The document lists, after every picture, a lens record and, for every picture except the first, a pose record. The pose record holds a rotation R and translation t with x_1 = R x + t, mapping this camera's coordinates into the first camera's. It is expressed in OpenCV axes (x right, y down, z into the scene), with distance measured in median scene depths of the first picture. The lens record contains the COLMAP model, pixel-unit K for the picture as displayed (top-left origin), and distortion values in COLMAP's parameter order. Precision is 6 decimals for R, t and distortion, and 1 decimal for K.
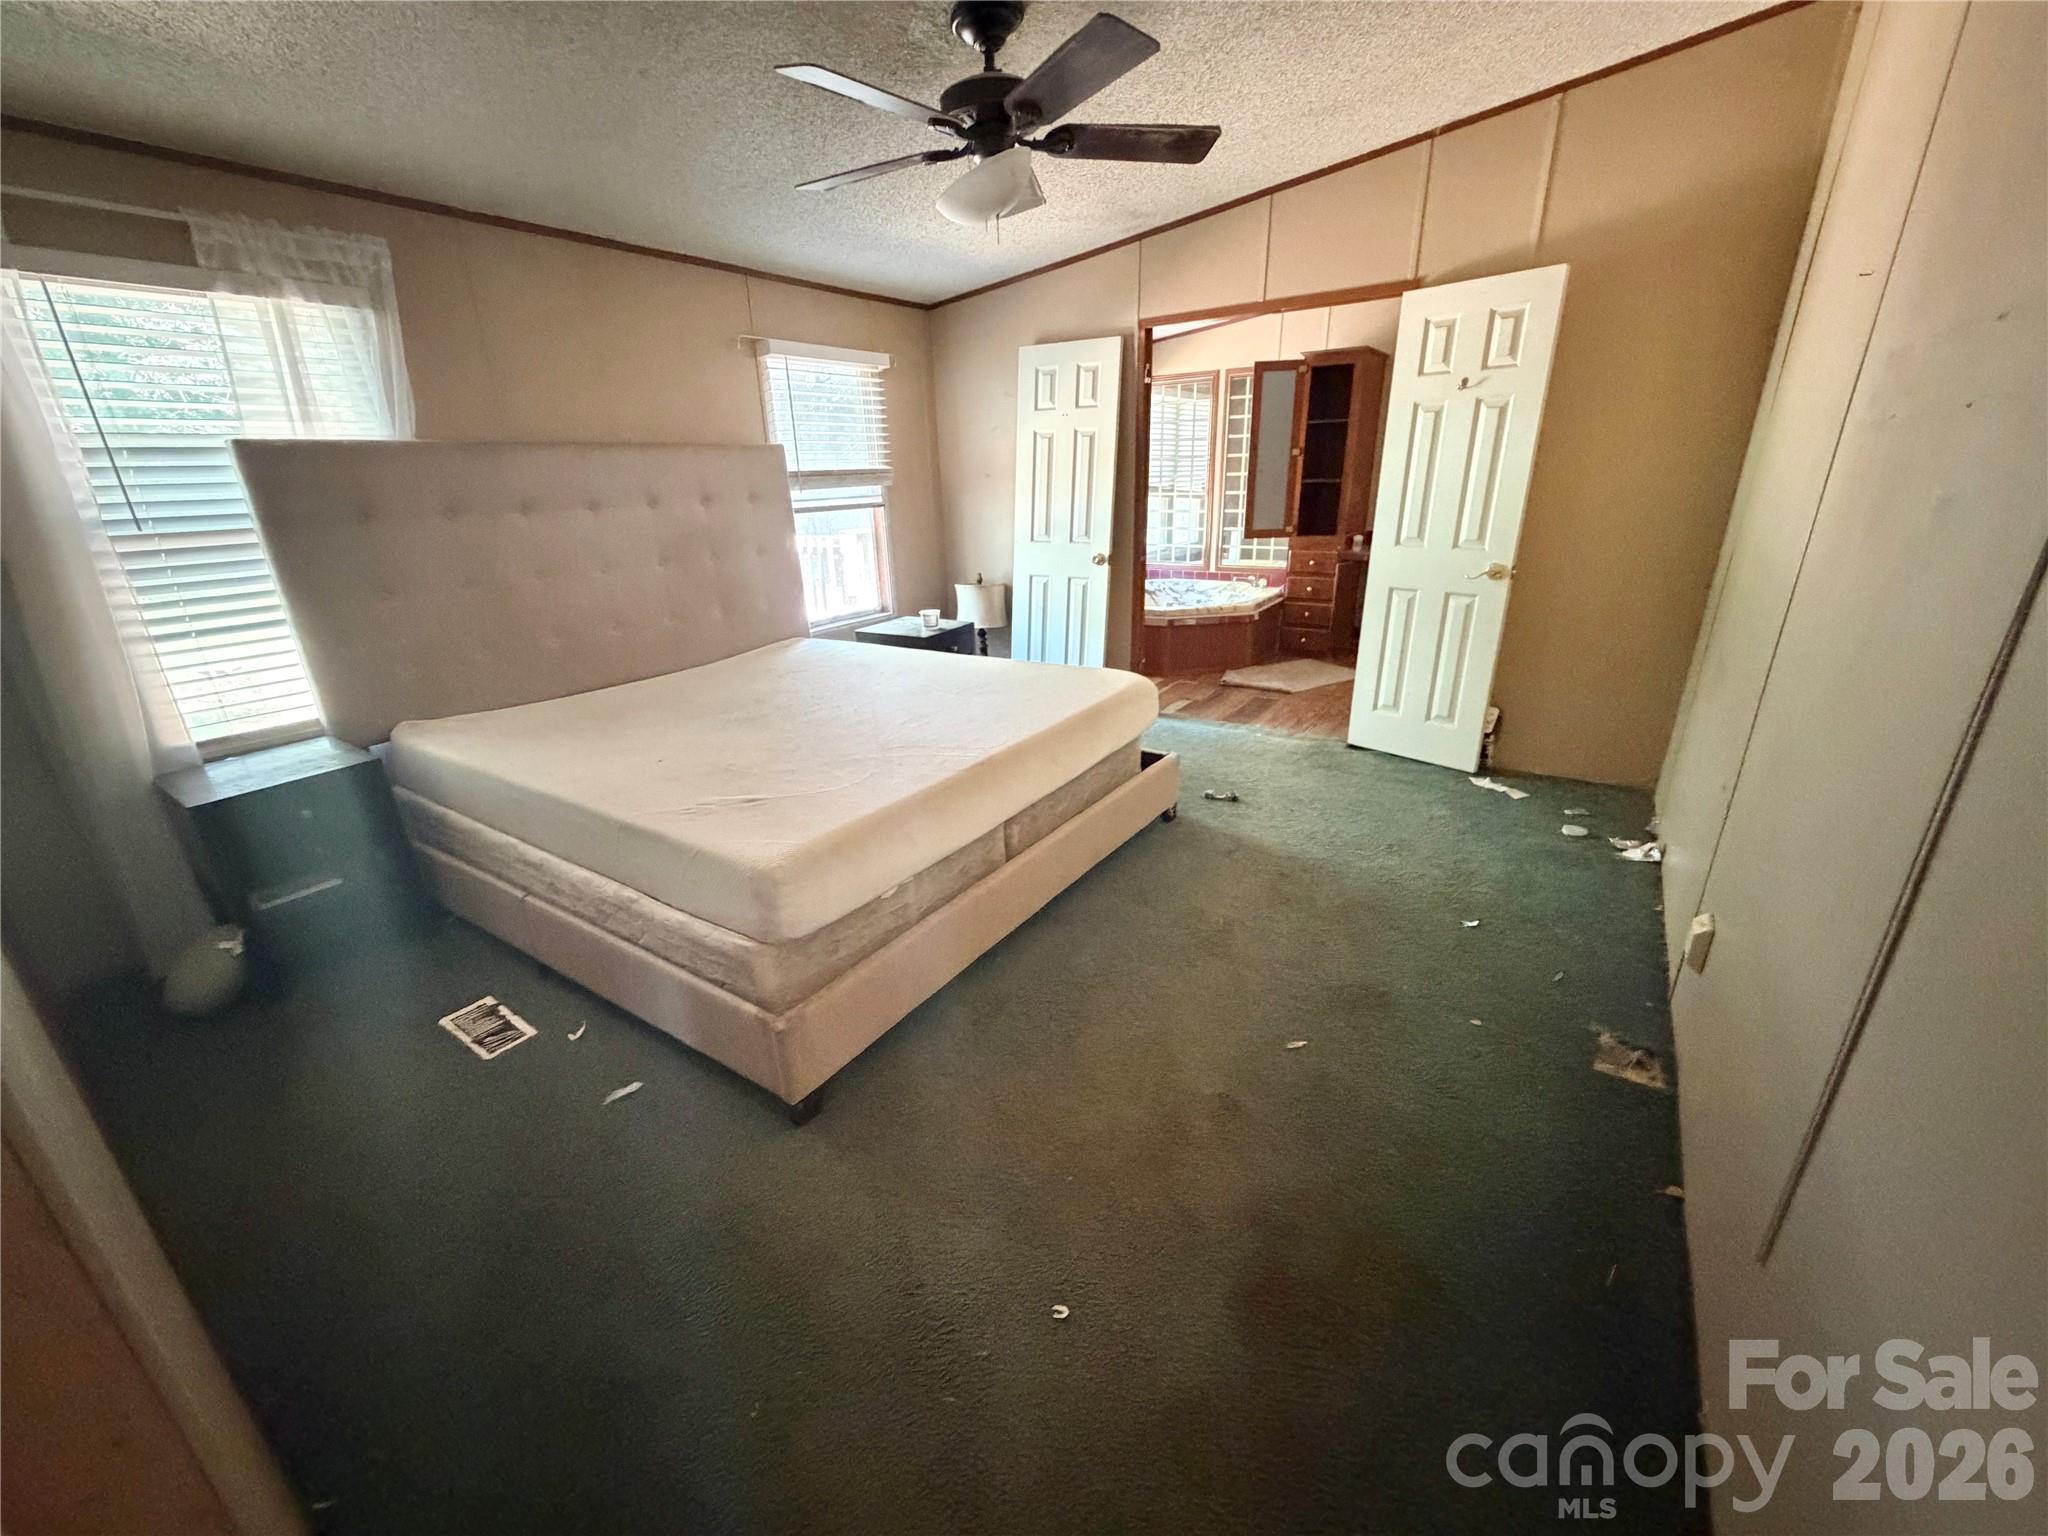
lens RADIAL K [[818.9, 0, 1025.1], [0, 818.9, 767.9], [0, 0, 1]] dist [0.000276, -0.000098]
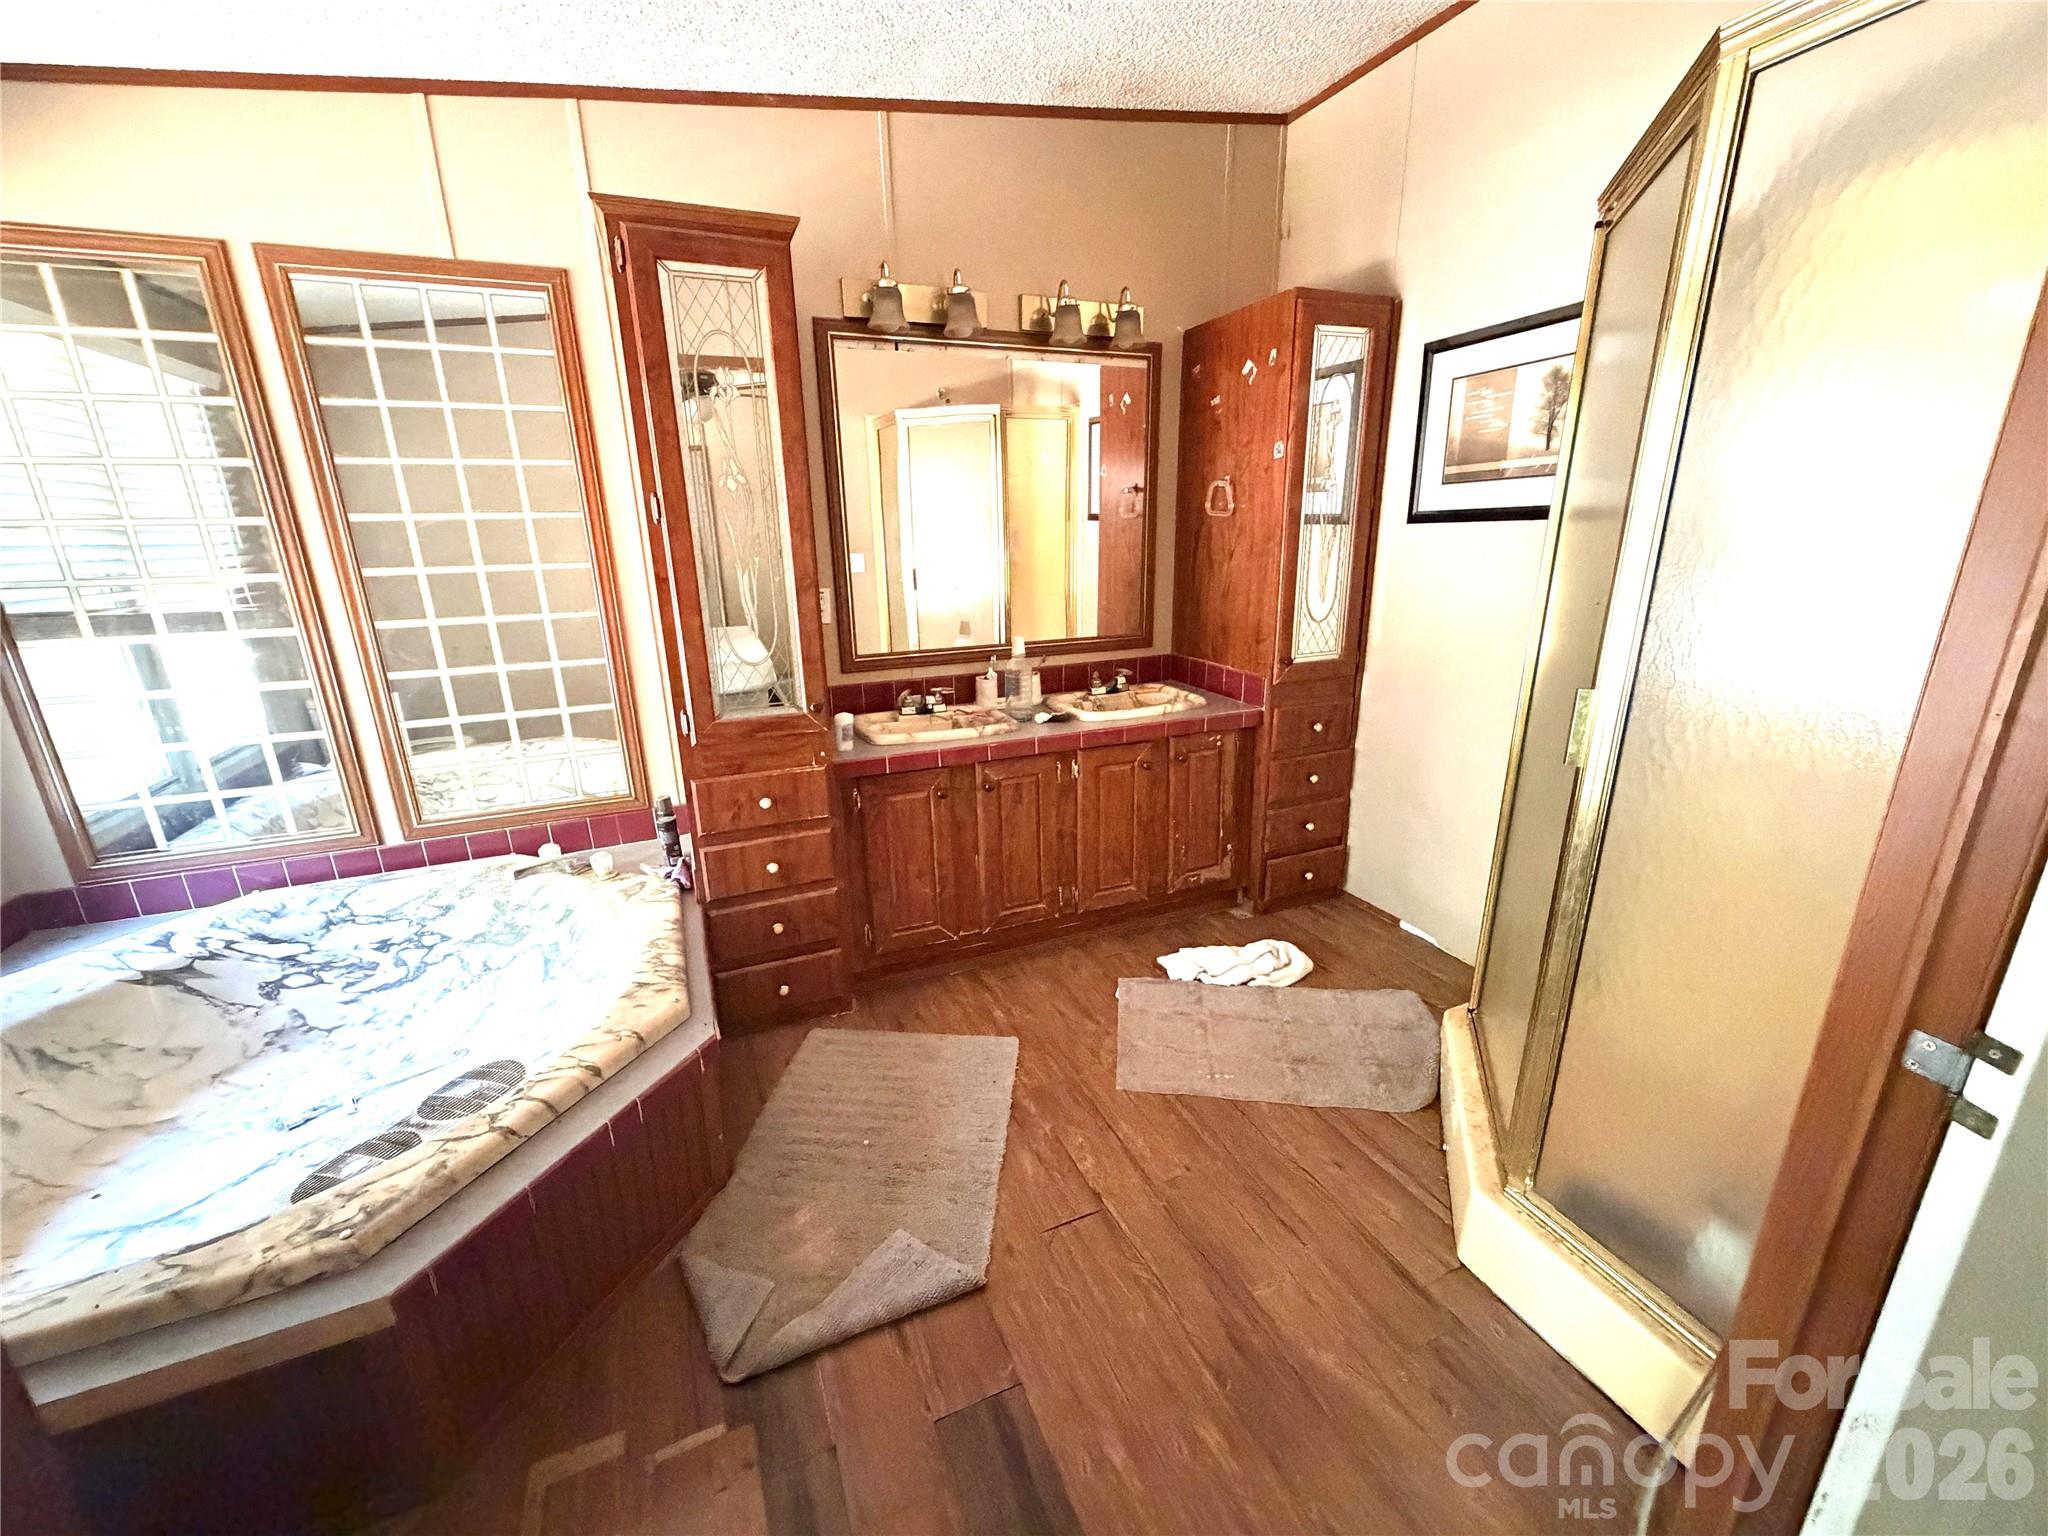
lens RADIAL K [[818.9, 0, 1026.2], [0, 818.9, 769.3], [0, 0, 1]] dist [0.000276, -0.000098]
pose [[0.540073, -0.229359, 0.809762, 0.097941], [0.296852, 0.952226, 0.071724, -0.214840], [-0.787527, 0.201644, 0.582358, 0.575064]]
